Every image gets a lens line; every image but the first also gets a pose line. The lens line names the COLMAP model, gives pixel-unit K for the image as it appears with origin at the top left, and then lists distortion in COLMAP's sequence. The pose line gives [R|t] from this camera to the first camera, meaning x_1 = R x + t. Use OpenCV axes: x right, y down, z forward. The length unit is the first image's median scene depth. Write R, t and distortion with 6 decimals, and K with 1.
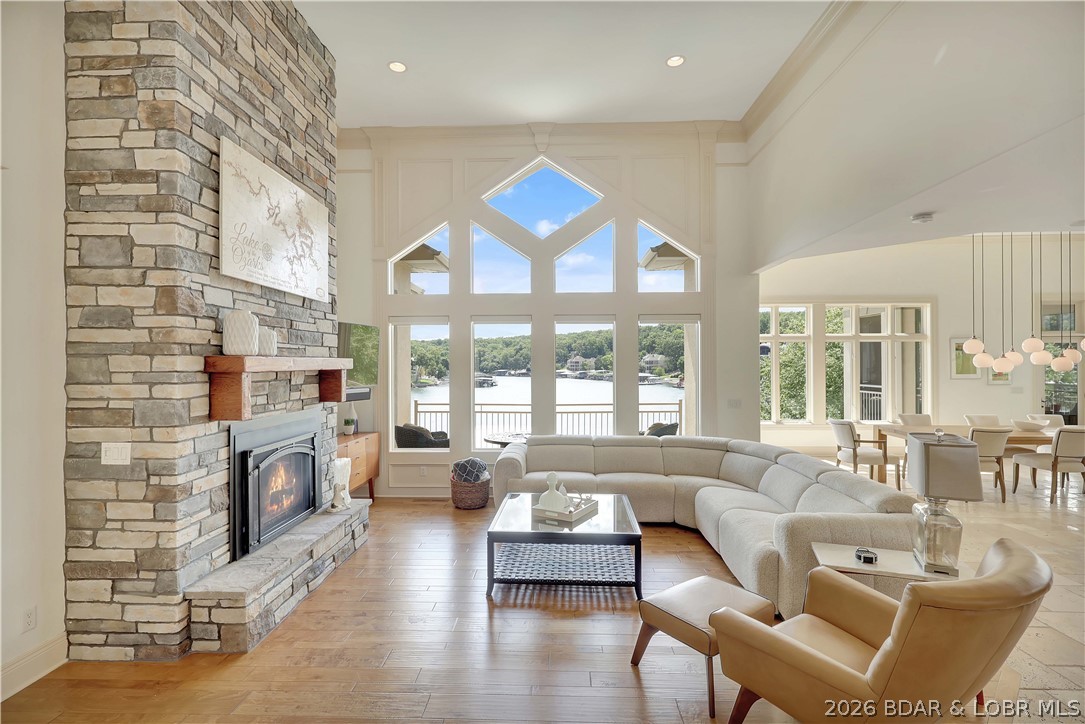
lens RADIAL K [[510.2, 0, 540.0], [0, 510.2, 370.0], [0, 0, 1]] dist [0.000471, -0.000014]
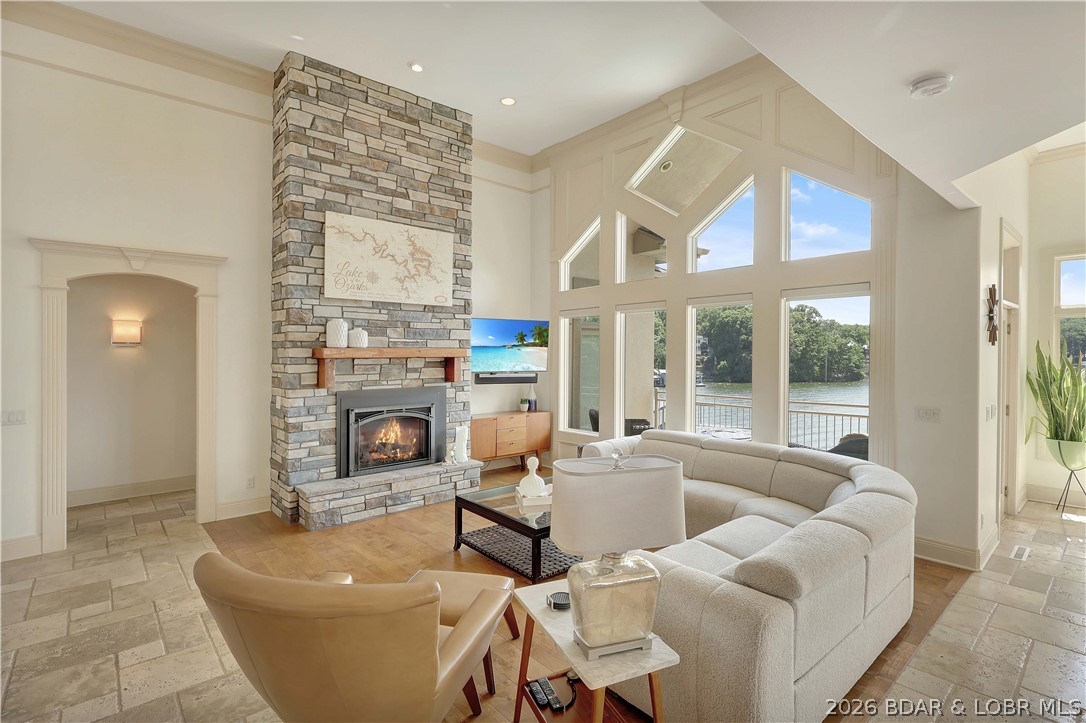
lens RADIAL K [[514.7, 0, 546.2], [0, 514.7, 361.0], [0, 0, 1]] dist [0.000159, 0.000512]
pose [[0.690084, 0.014229, -0.723589, 1.037556], [-0.009743, 0.999899, 0.010371, -0.010390], [0.723664, -0.000107, 0.690153, 0.384514]]
